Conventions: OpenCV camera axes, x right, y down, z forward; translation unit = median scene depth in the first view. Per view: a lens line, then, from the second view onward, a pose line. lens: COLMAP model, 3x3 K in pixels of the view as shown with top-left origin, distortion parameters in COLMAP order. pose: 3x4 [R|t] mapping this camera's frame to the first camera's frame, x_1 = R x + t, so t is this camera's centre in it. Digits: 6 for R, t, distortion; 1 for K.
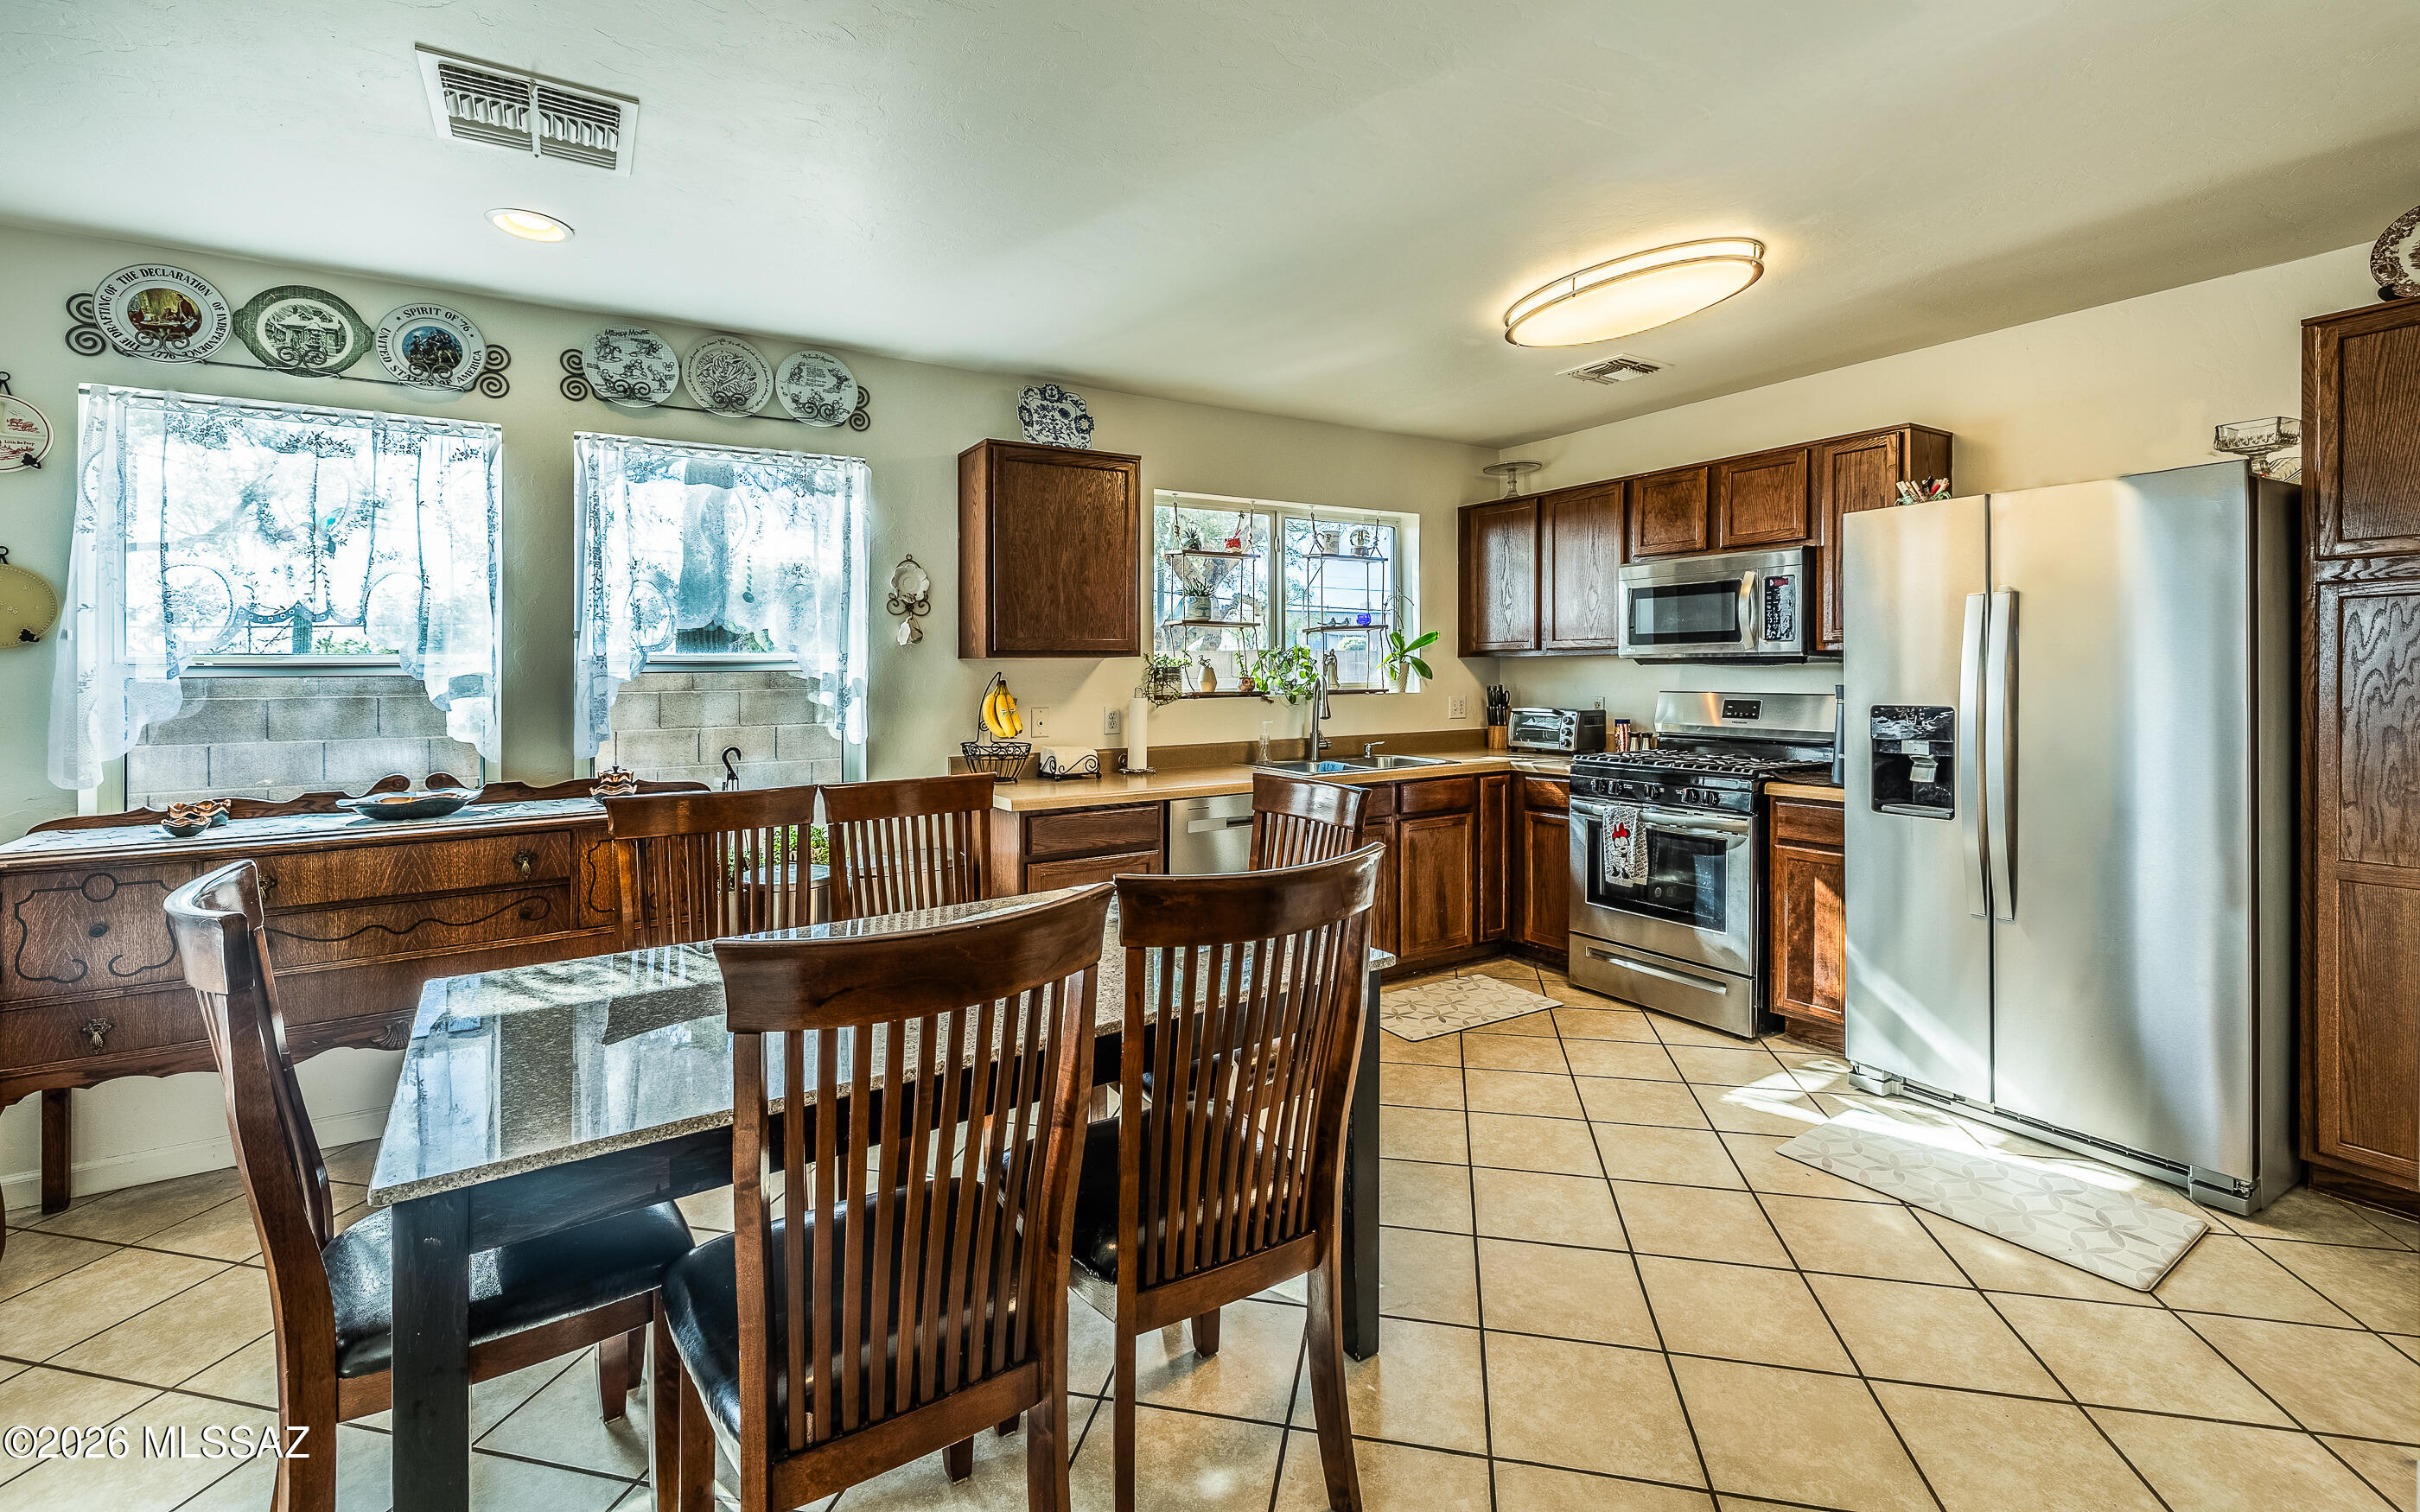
lens RADIAL K [[1036.2, 0, 1210.6], [0, 1036.2, 666.6], [0, 0, 1]] dist [-0.000009, 0.000016]
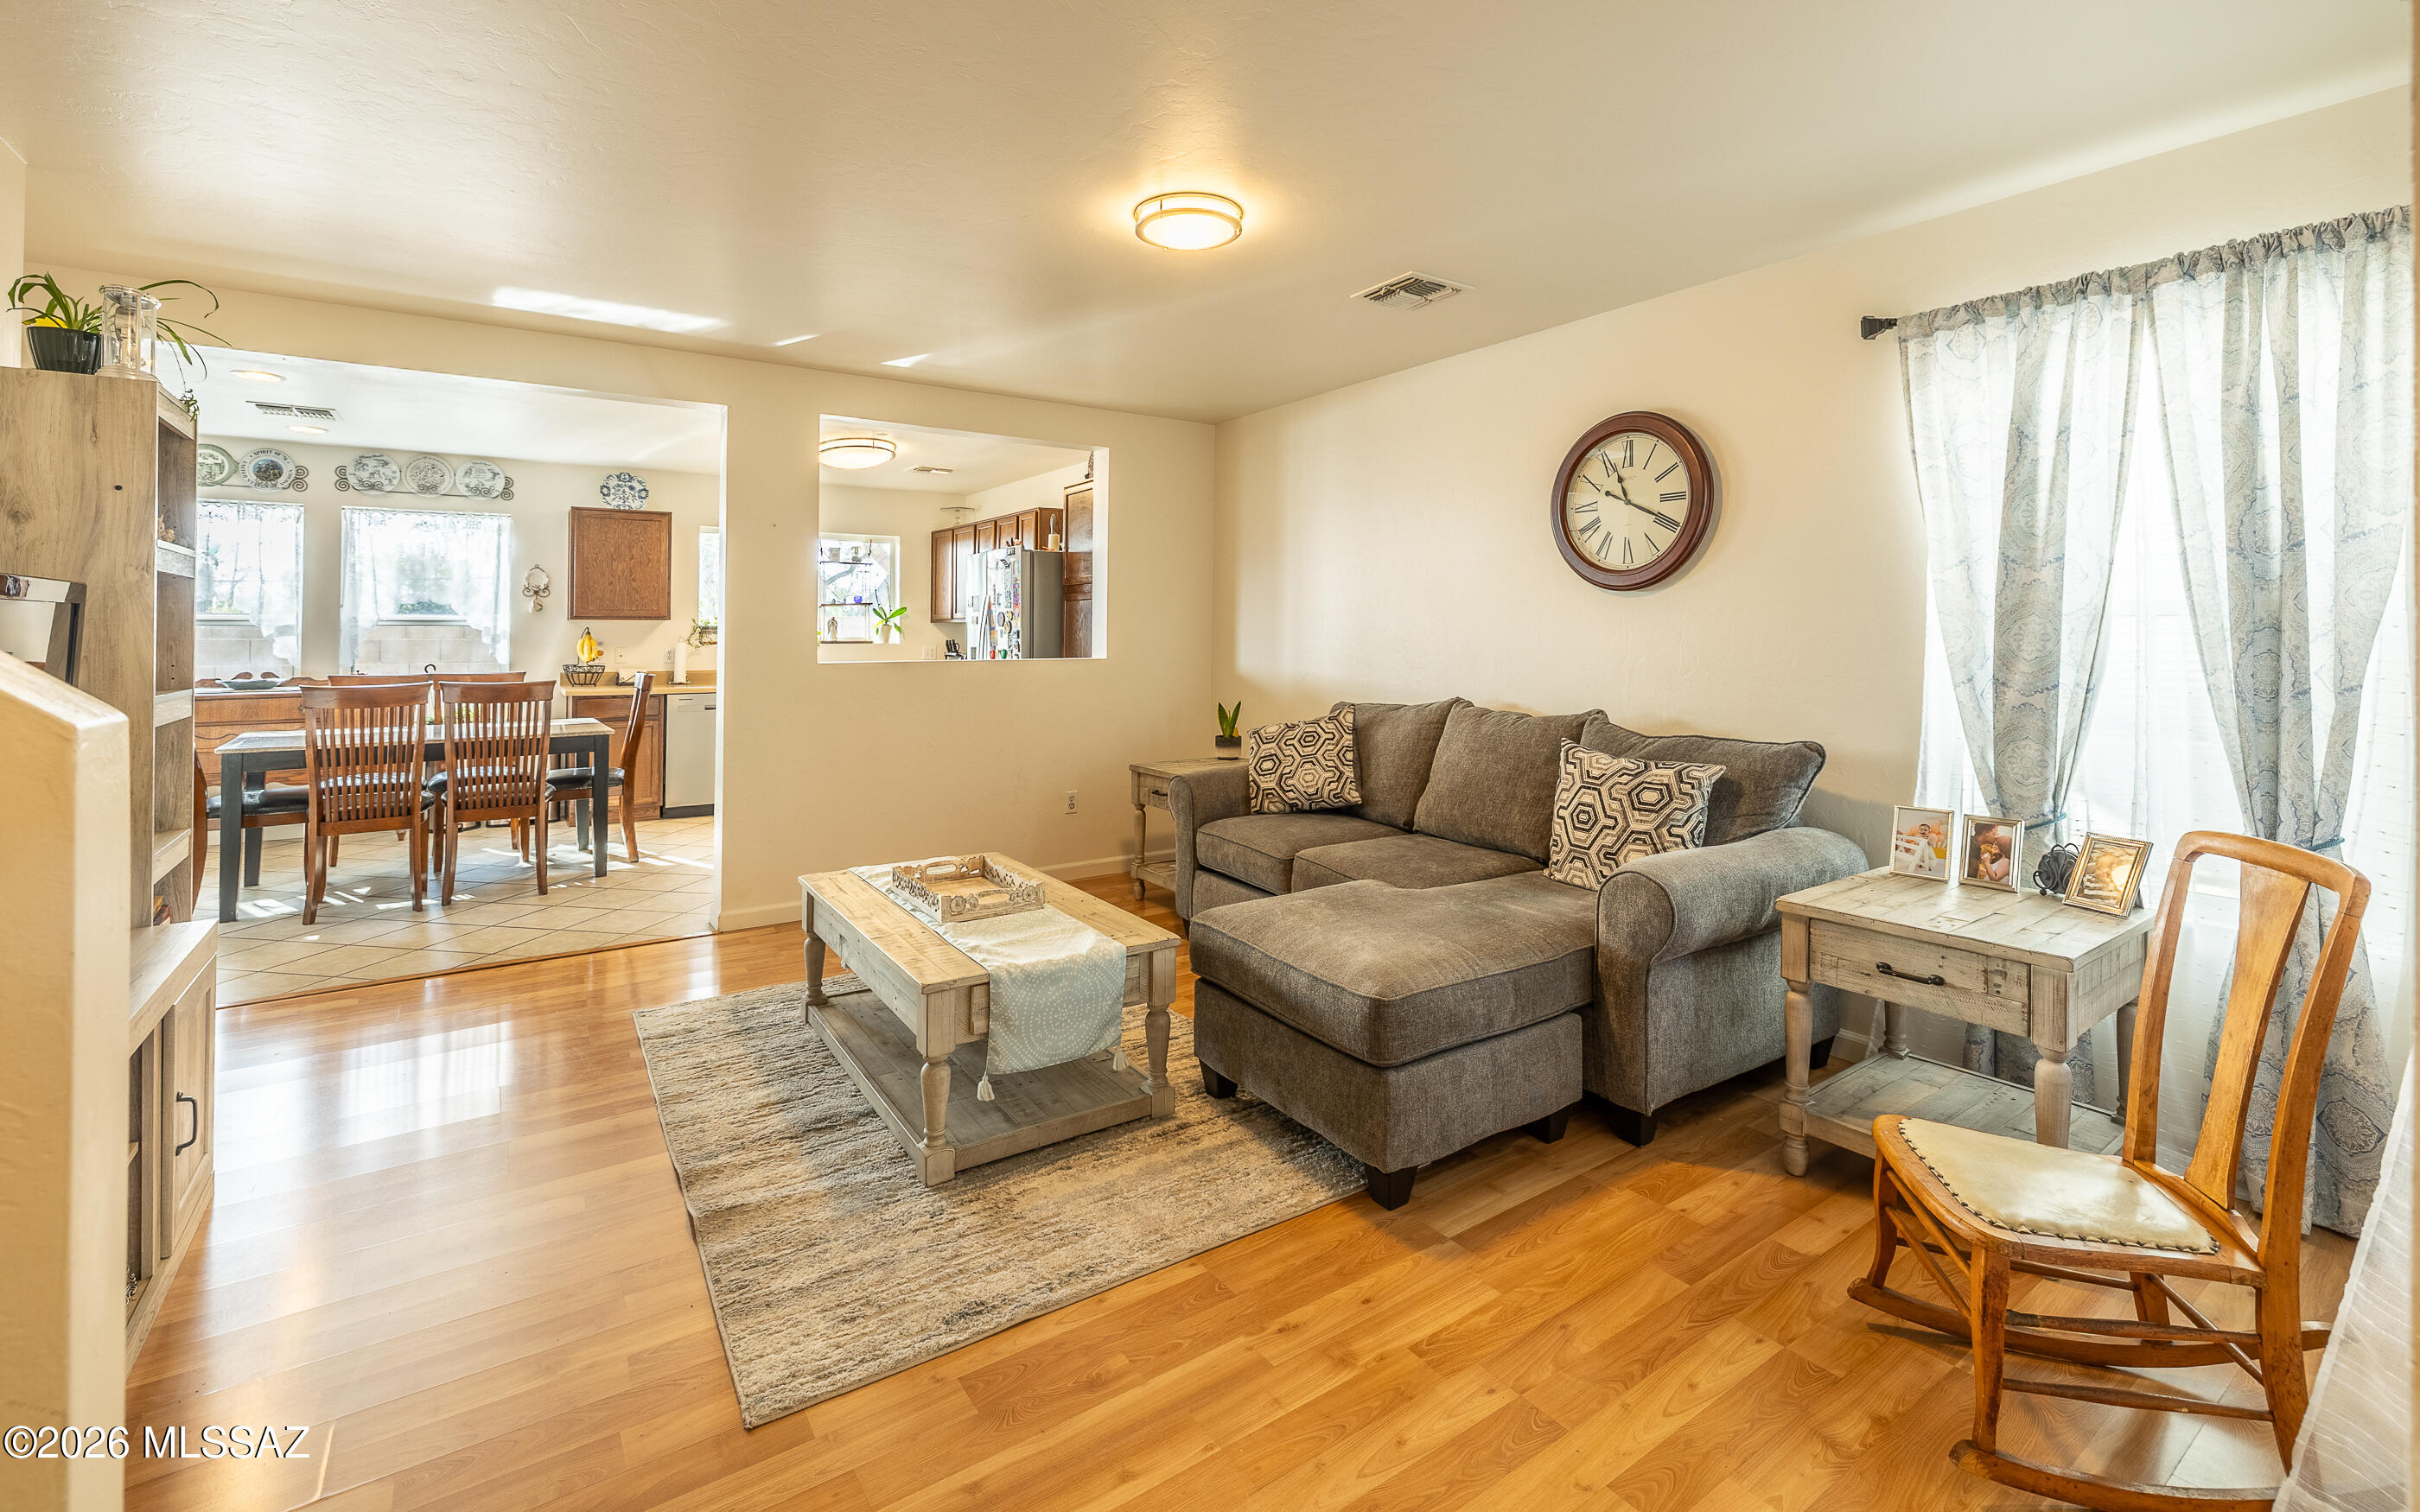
lens RADIAL K [[1058.6, 0, 1210.8], [0, 1058.6, 624.0], [0, 0, 1]] dist [-0.000212, -0.000172]
pose [[0.998567, 0.012401, 0.052055, 0.875965], [-0.012230, 0.999919, -0.003619, -0.008179], [-0.052095, 0.002977, 0.998638, -1.035972]]
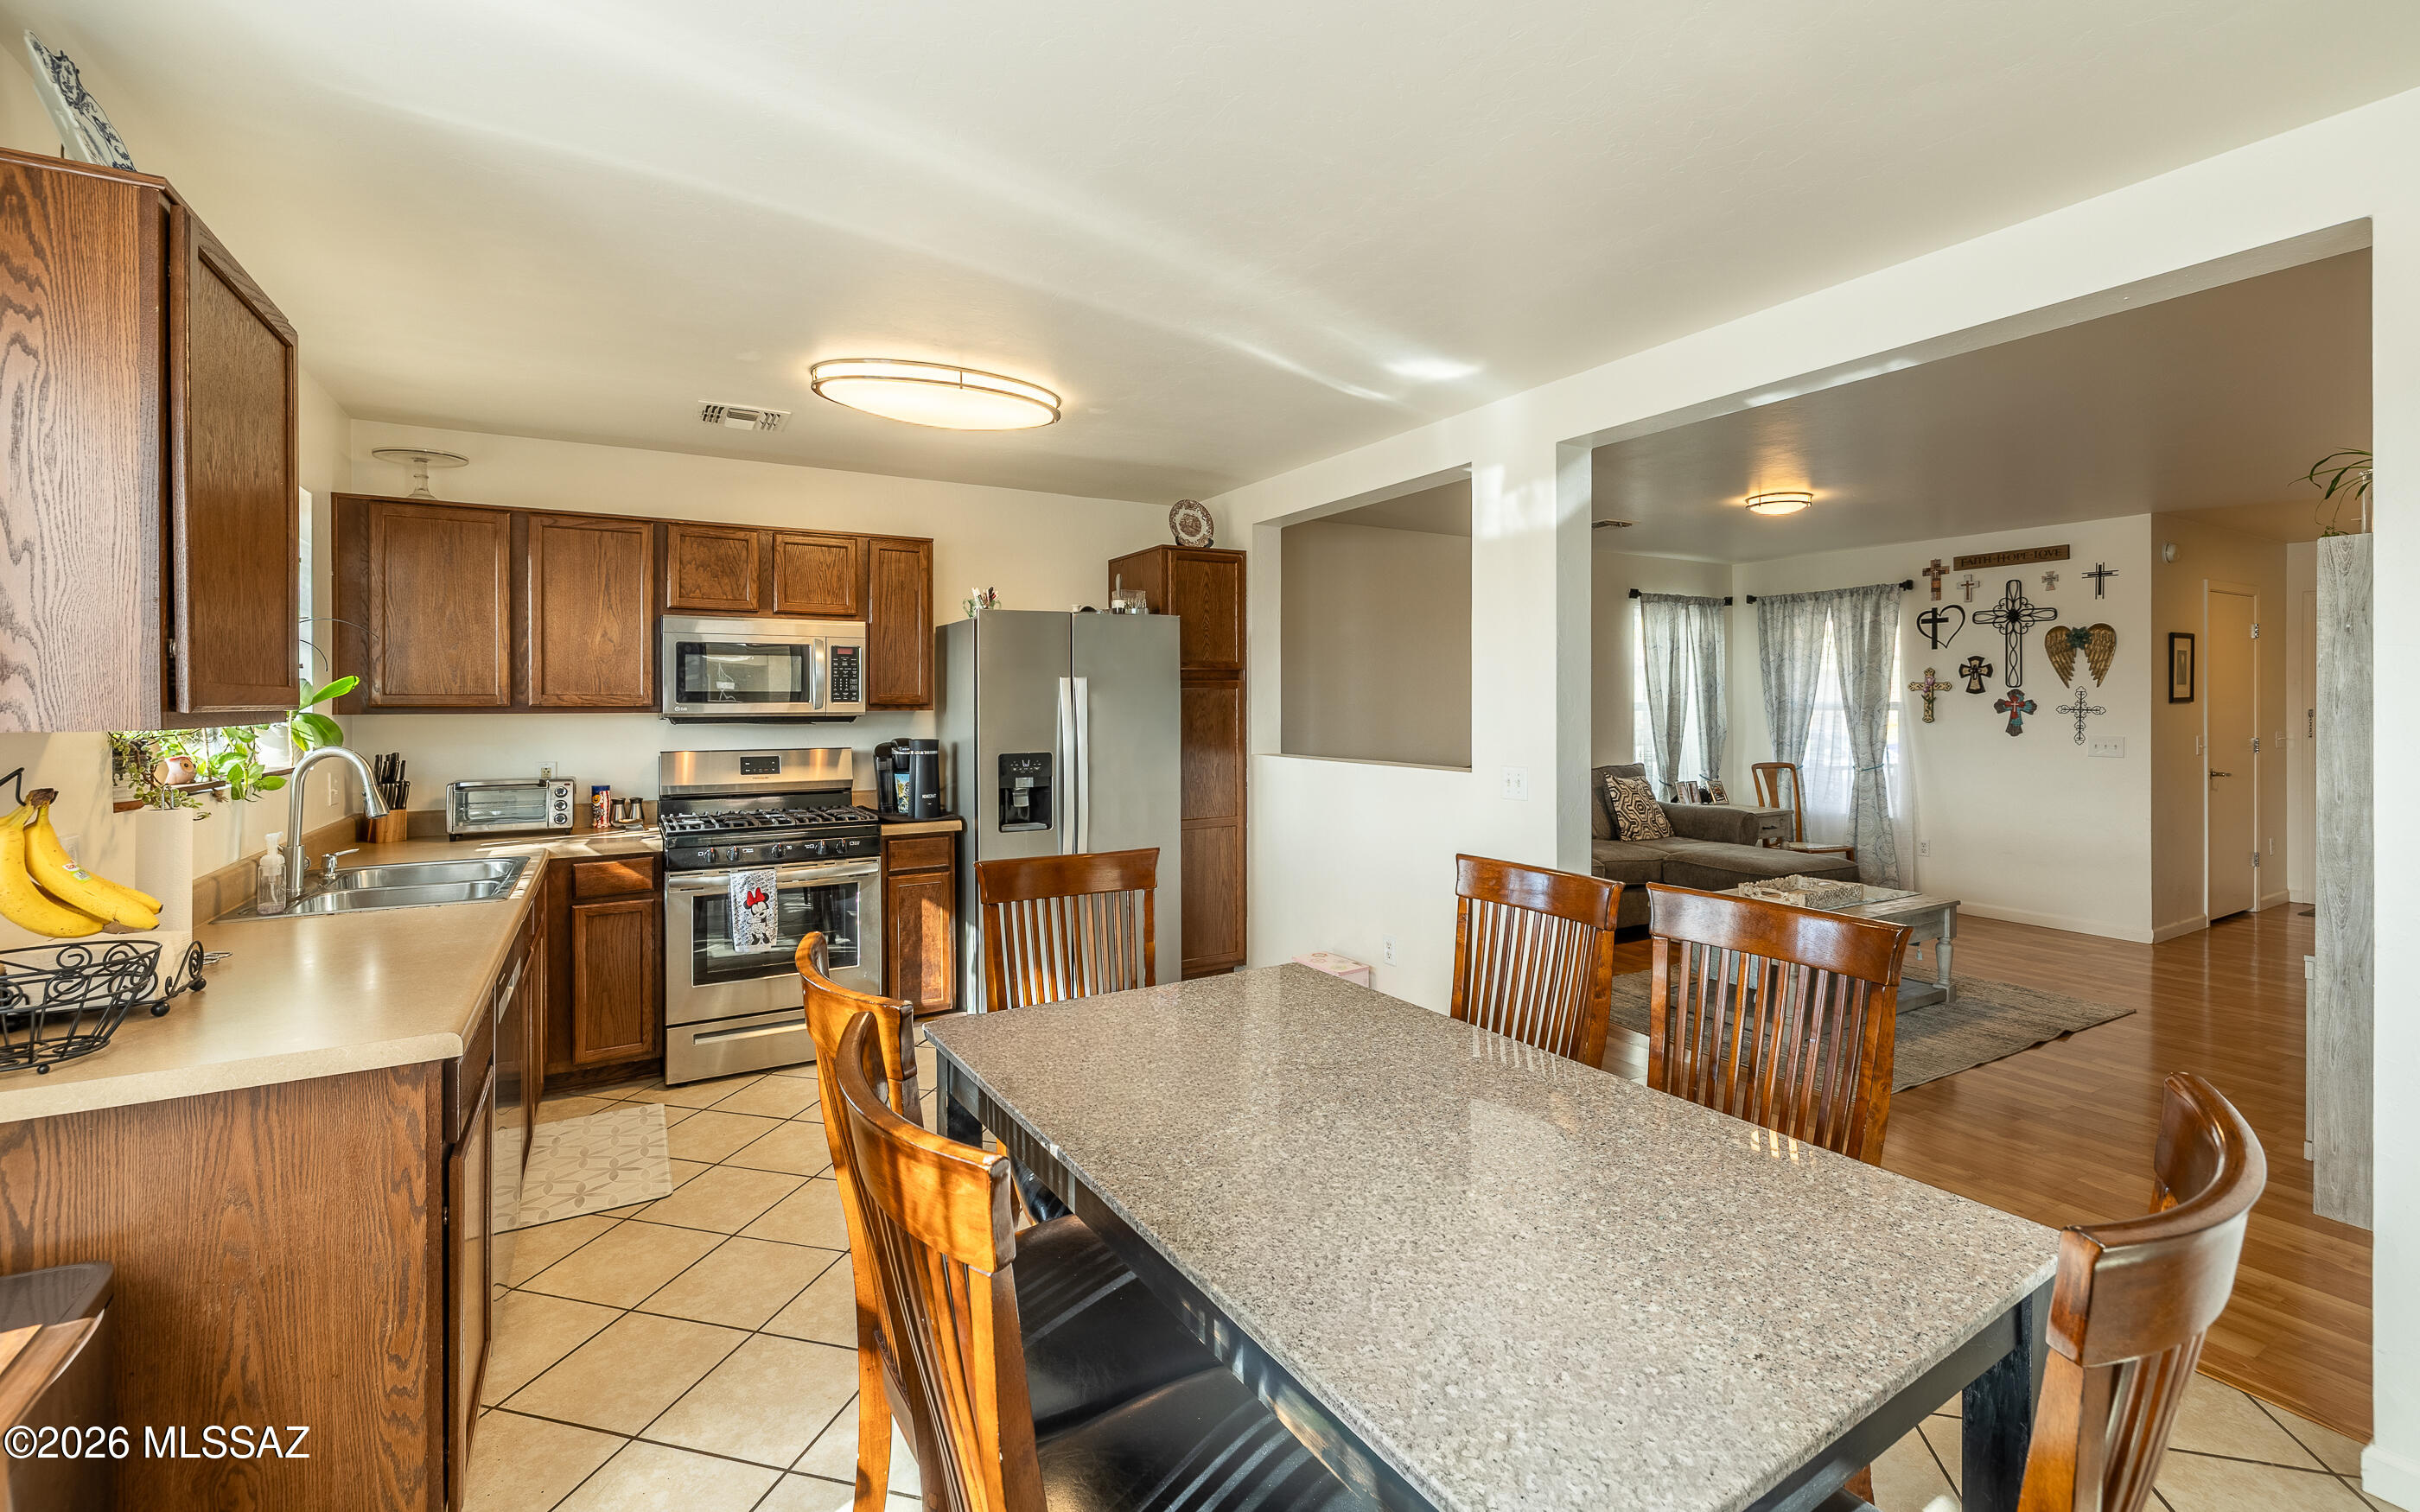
lens RADIAL K [[1036.2, 0, 1210.6], [0, 1036.2, 666.6], [0, 0, 1]] dist [-0.000009, 0.000016]
pose [[0.045016, 0.047049, 0.997878, -0.597401], [-0.000725, 0.998892, -0.047065, -0.010673], [-0.998986, 0.001395, 0.045001, 0.574768]]
